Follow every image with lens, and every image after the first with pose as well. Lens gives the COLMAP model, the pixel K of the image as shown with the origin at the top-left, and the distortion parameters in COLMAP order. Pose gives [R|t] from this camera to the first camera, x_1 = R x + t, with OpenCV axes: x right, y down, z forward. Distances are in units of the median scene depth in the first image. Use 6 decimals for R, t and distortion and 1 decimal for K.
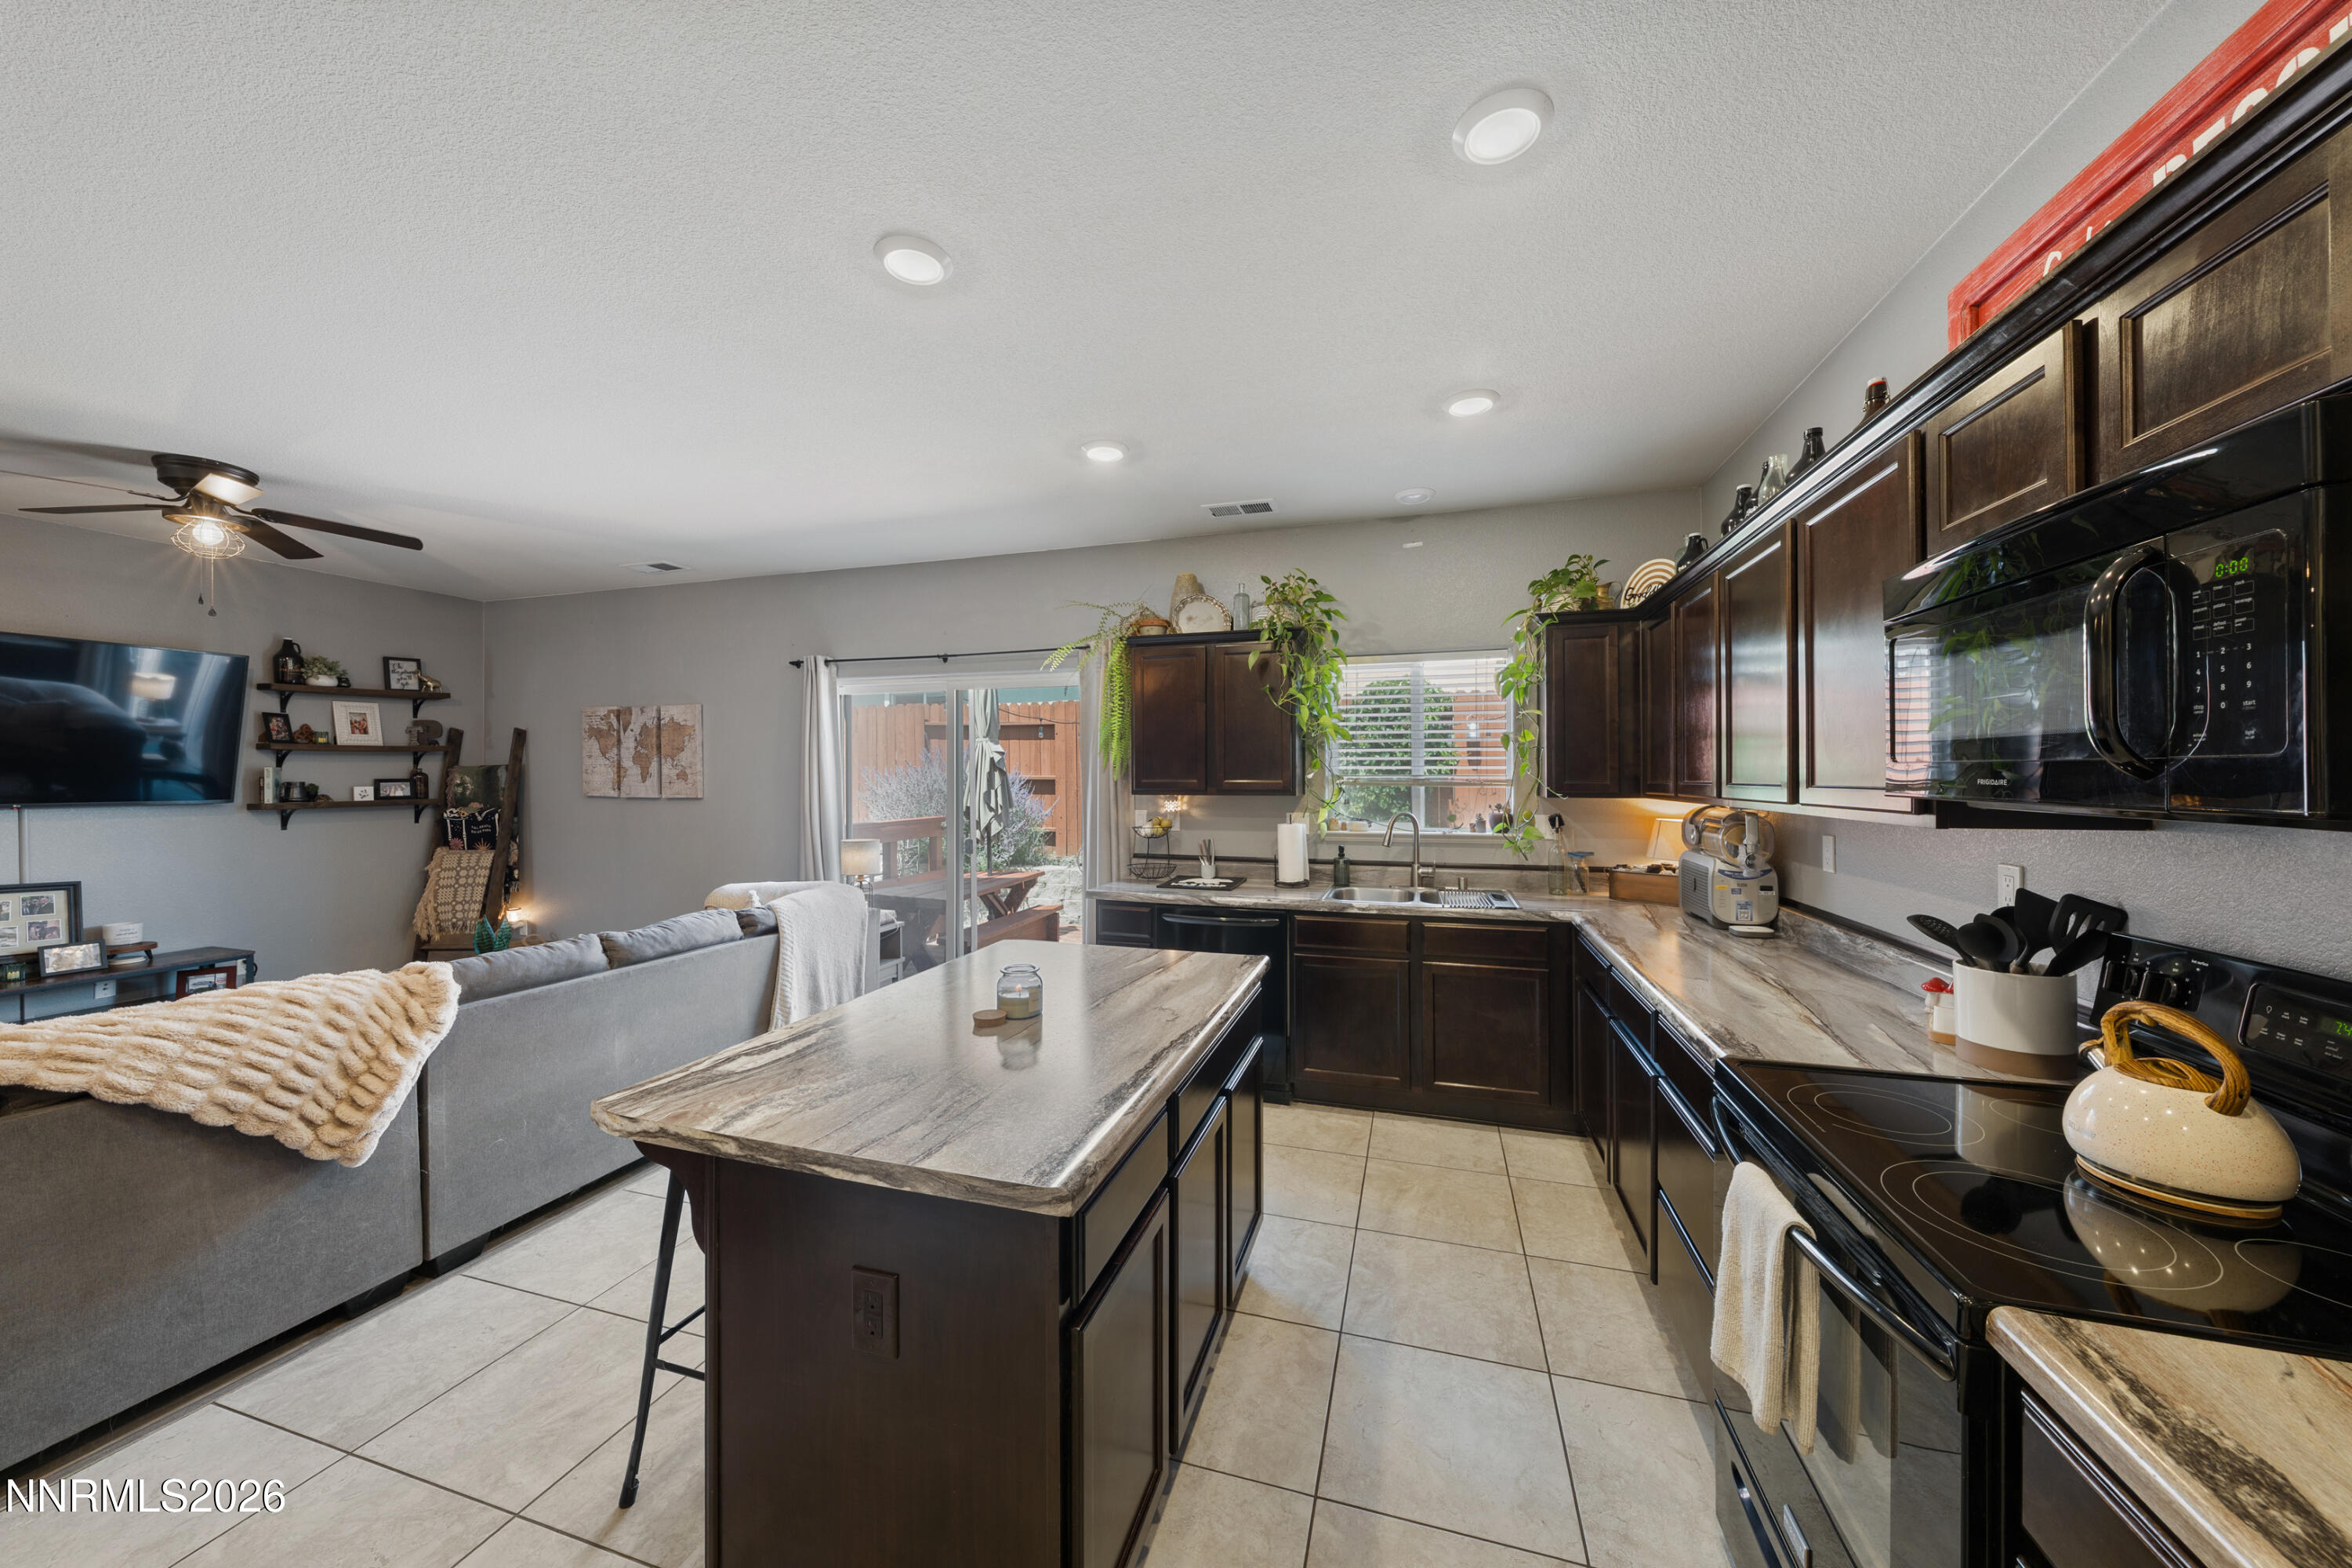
lens RADIAL K [[802.6, 0, 1183.3], [0, 802.6, 773.4], [0, 0, 1]] dist [-0.003223, 0.000124]
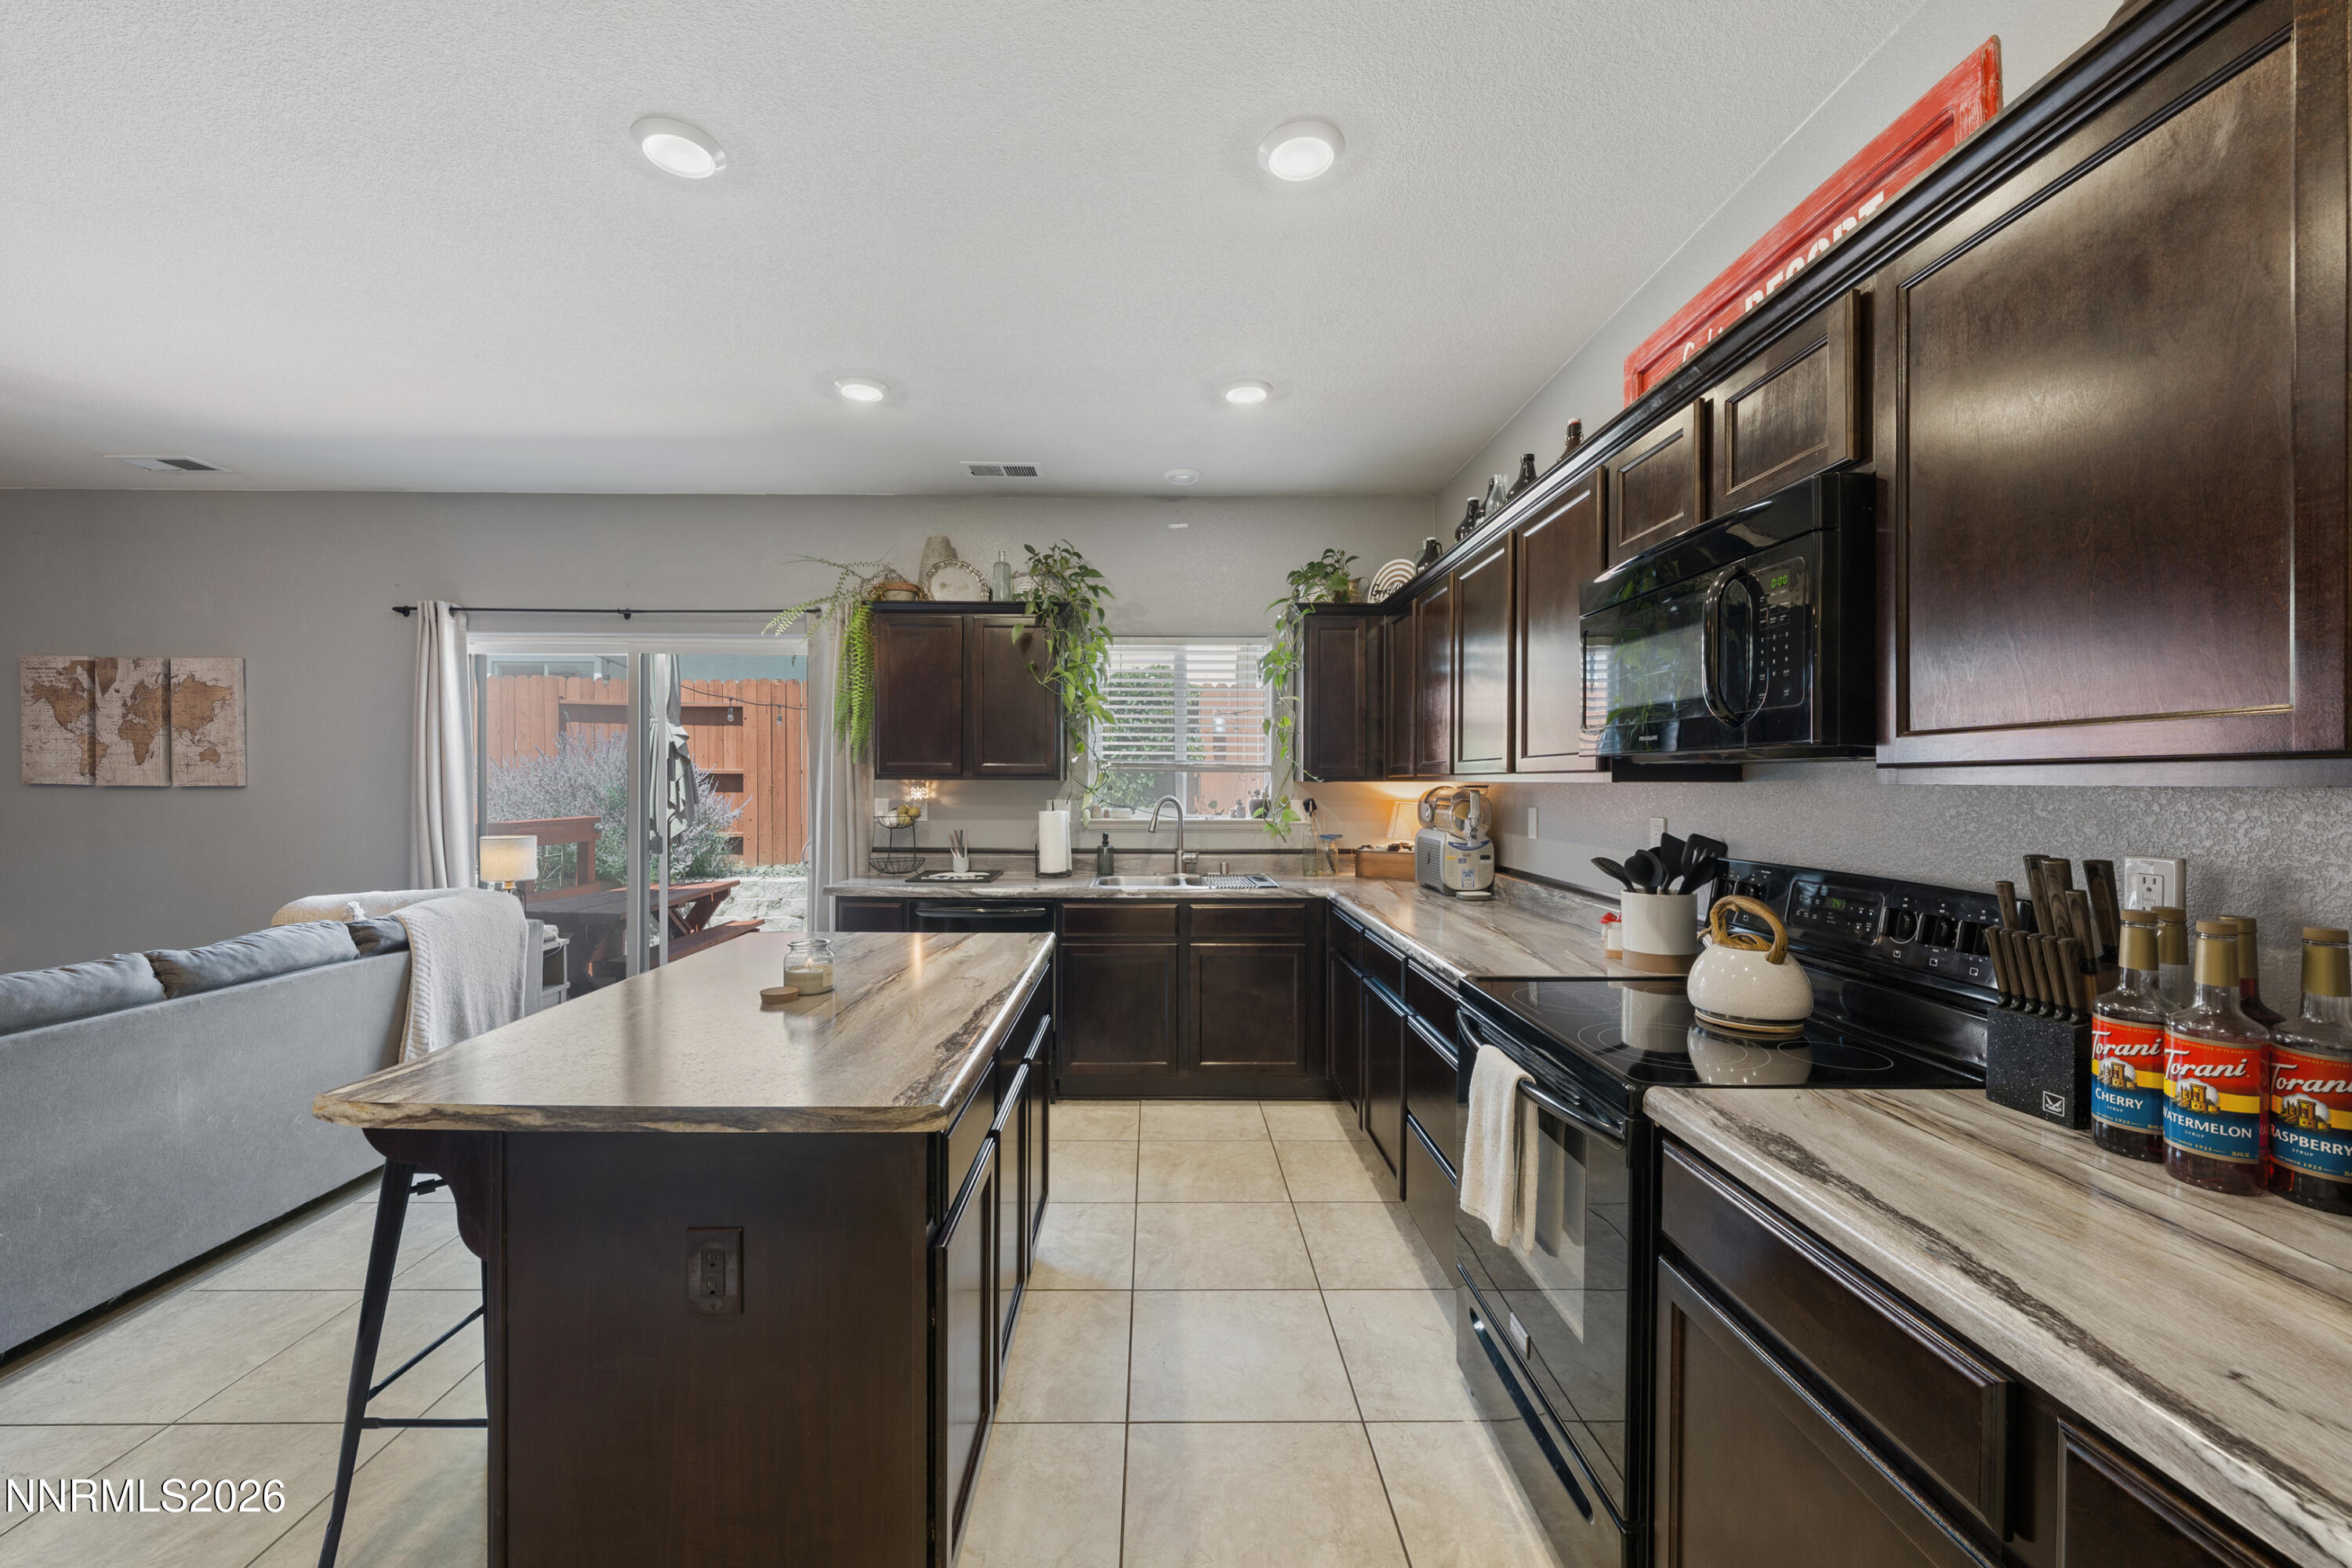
lens RADIAL K [[912.7, 0, 1163.2], [0, 912.7, 788.5], [0, 0, 1]] dist [-0.003207, 0.000255]
pose [[0.953458, 0.003578, 0.301503, -0.094807], [-0.006324, 0.999947, 0.008131, 0.039006], [-0.301458, -0.009660, 0.953430, -0.089661]]
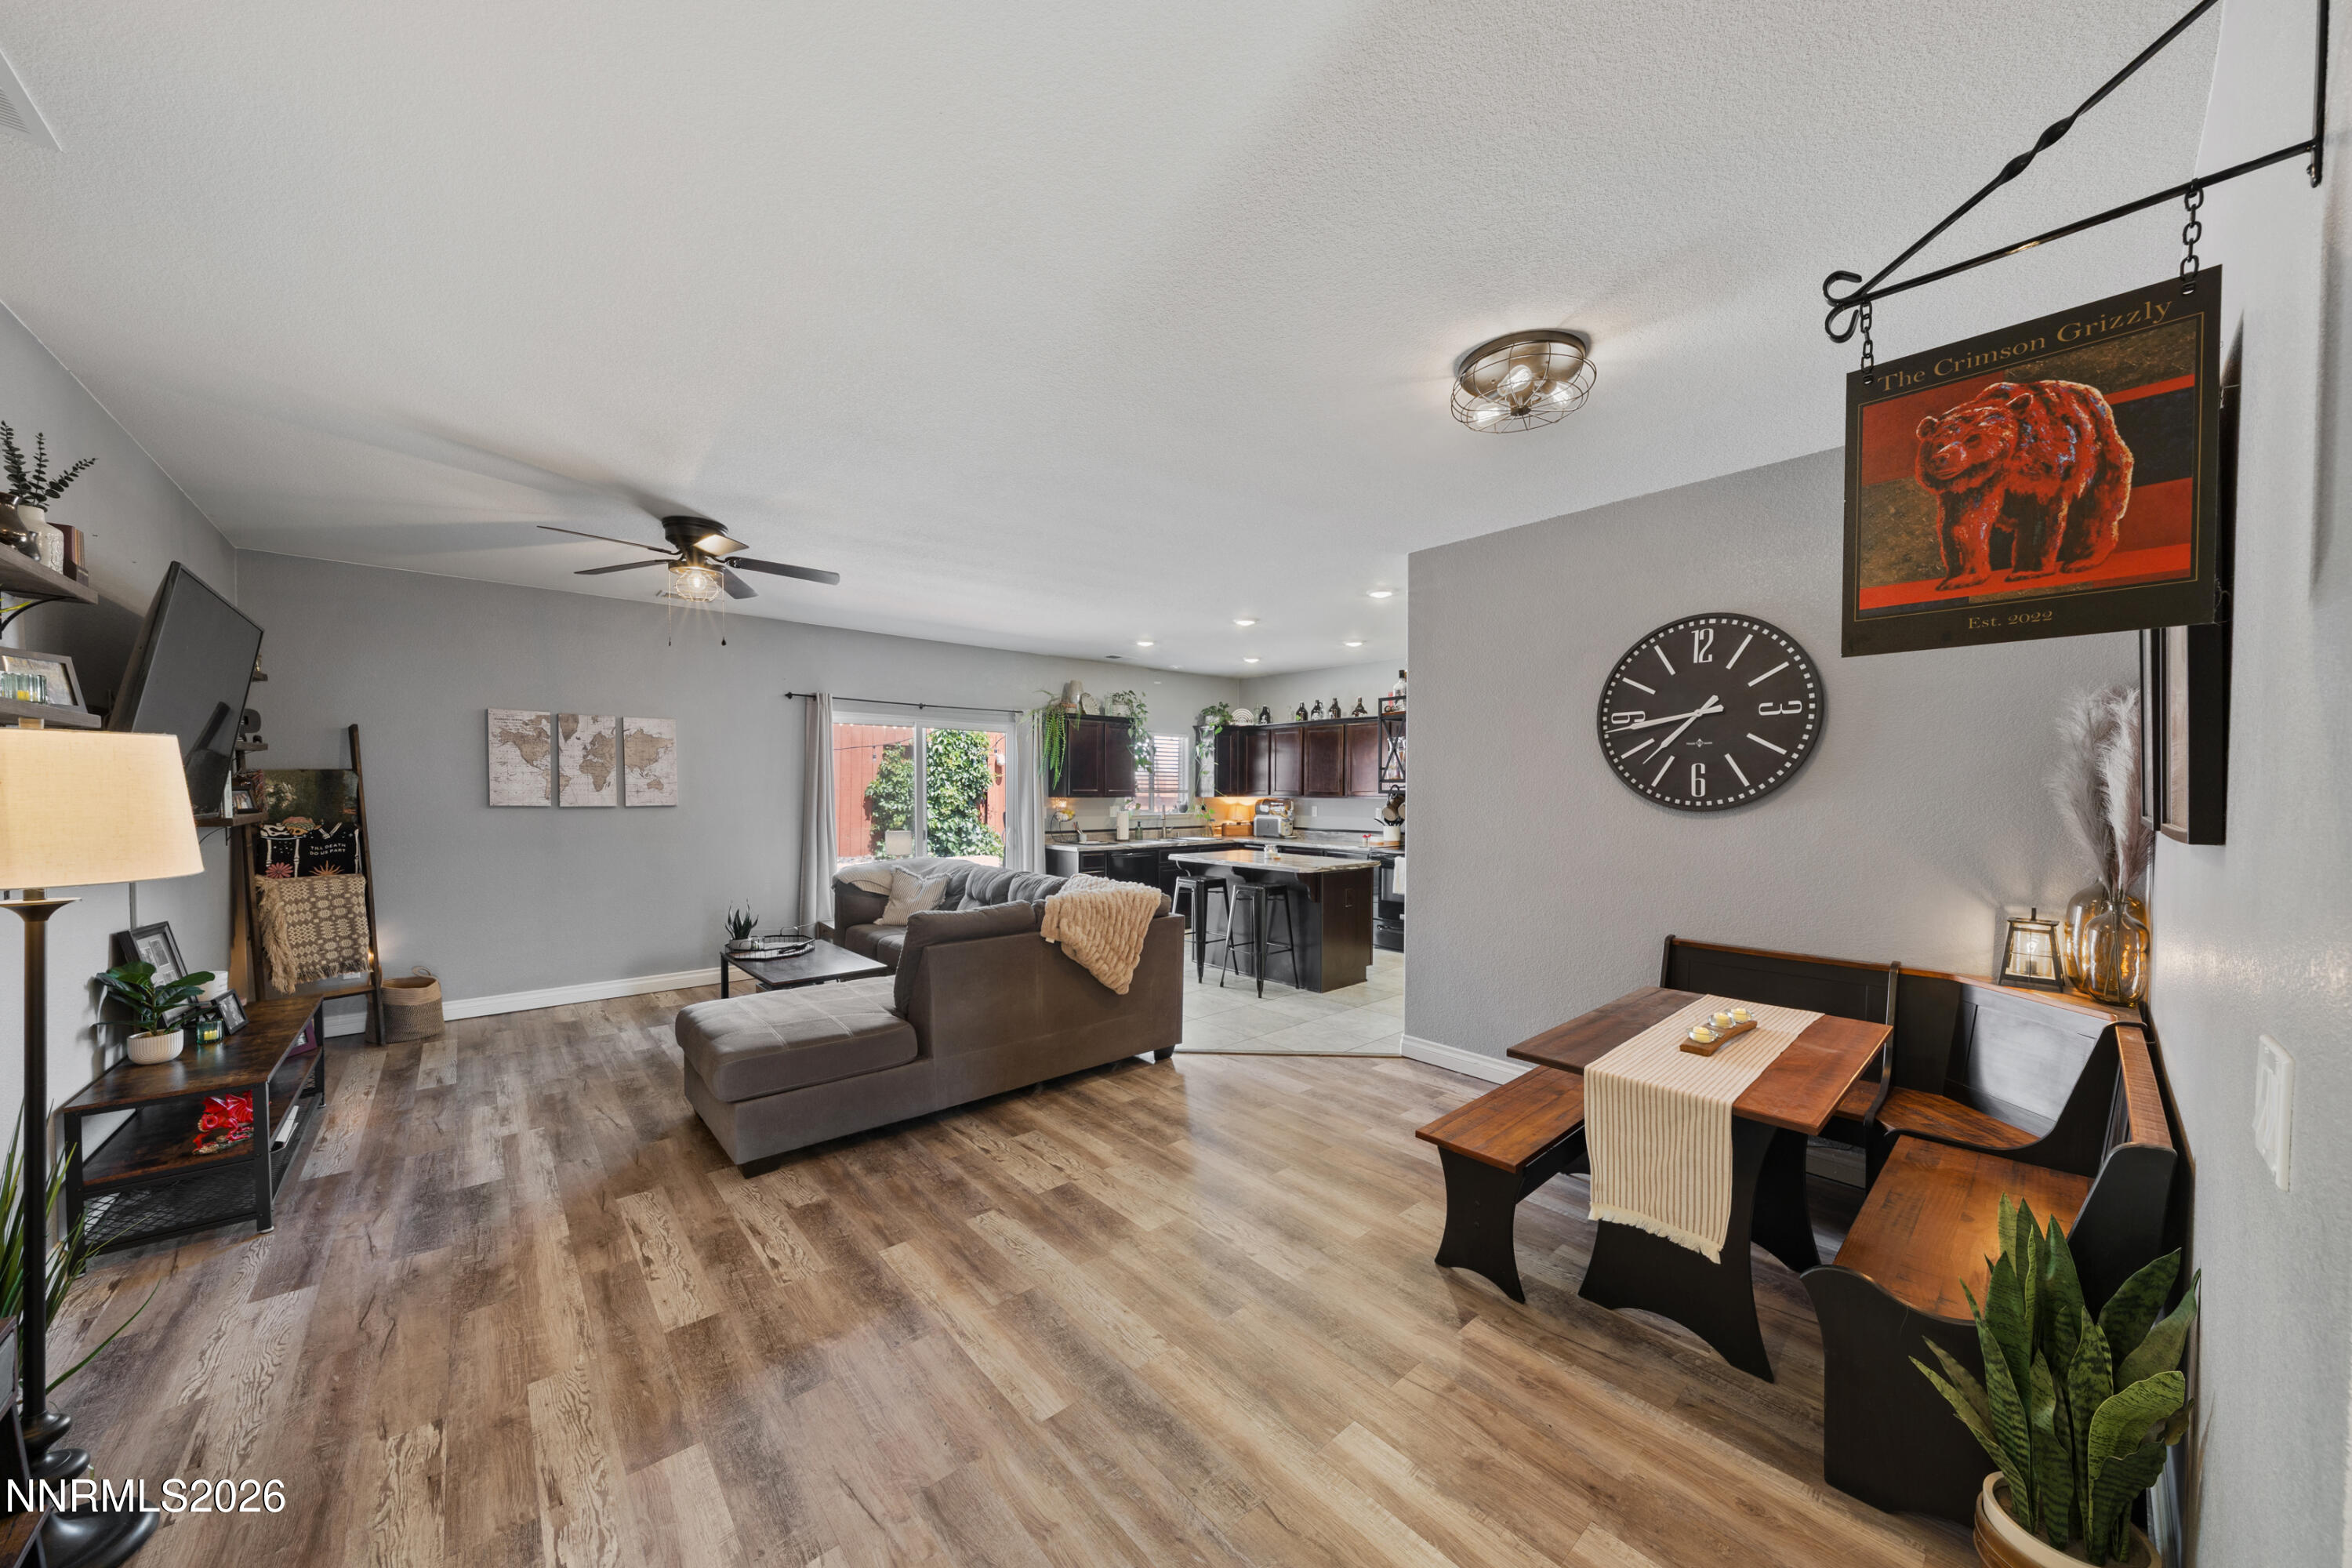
lens RADIAL K [[802.6, 0, 1175.8], [0, 802.6, 795.8], [0, 0, 1]] dist [-0.003223, 0.000124]
pose [[0.521613, -0.001753, 0.853180, -2.240300], [-0.003756, 0.999983, 0.004351, 0.018746], [-0.853174, -0.005474, 0.521598, -0.277414]]
